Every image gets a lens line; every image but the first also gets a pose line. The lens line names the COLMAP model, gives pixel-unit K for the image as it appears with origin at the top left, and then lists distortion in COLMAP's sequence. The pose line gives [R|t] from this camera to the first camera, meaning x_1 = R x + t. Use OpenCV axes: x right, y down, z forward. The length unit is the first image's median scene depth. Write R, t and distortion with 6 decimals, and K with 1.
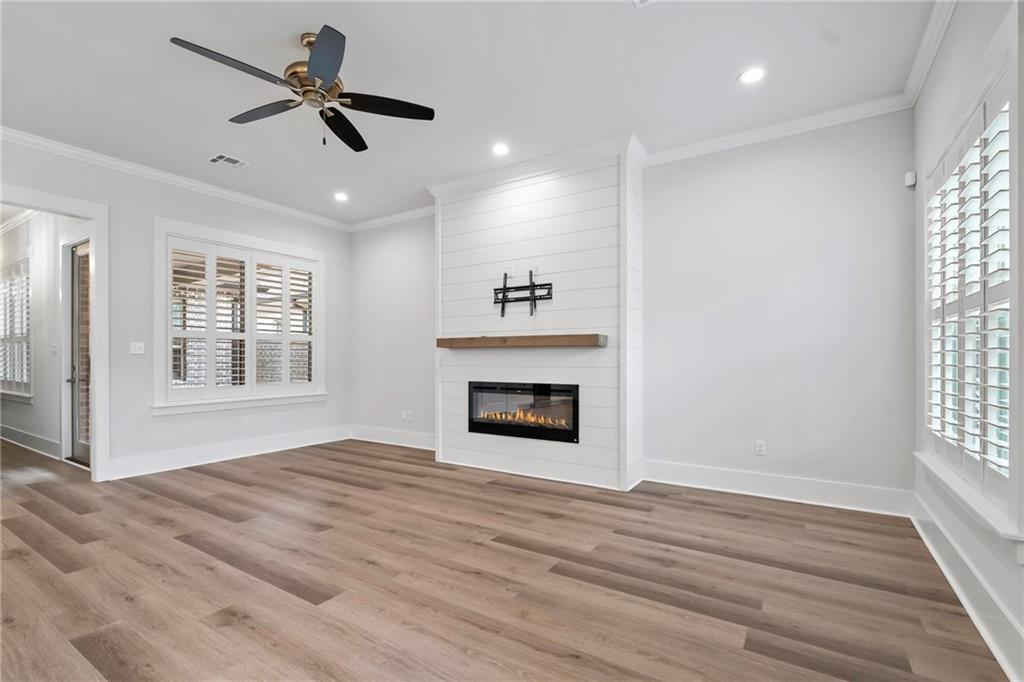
lens RADIAL K [[465.6, 0, 511.6], [0, 465.6, 350.7], [0, 0, 1]] dist [-0.001797, 0.000257]
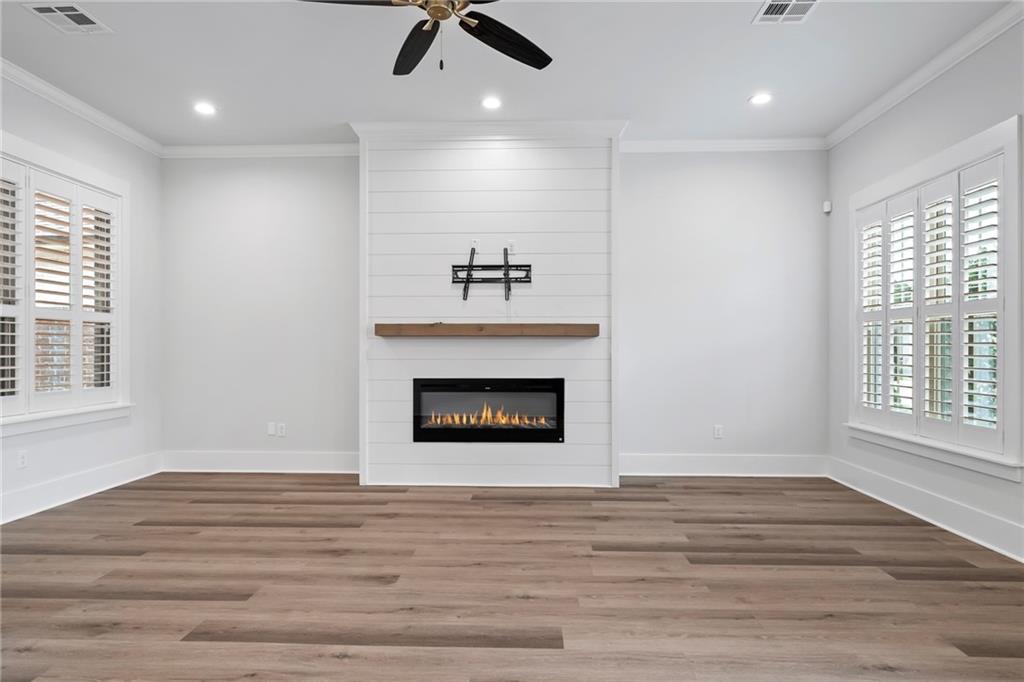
lens RADIAL K [[568.3, 0, 511.2], [0, 568.3, 341.4], [0, 0, 1]] dist [-0.002721, 0.001921]
pose [[0.859323, 0.008093, 0.511369, -0.588630], [-0.008448, 0.999963, -0.001630, 0.003013], [-0.511363, -0.002920, 0.859360, 0.105732]]
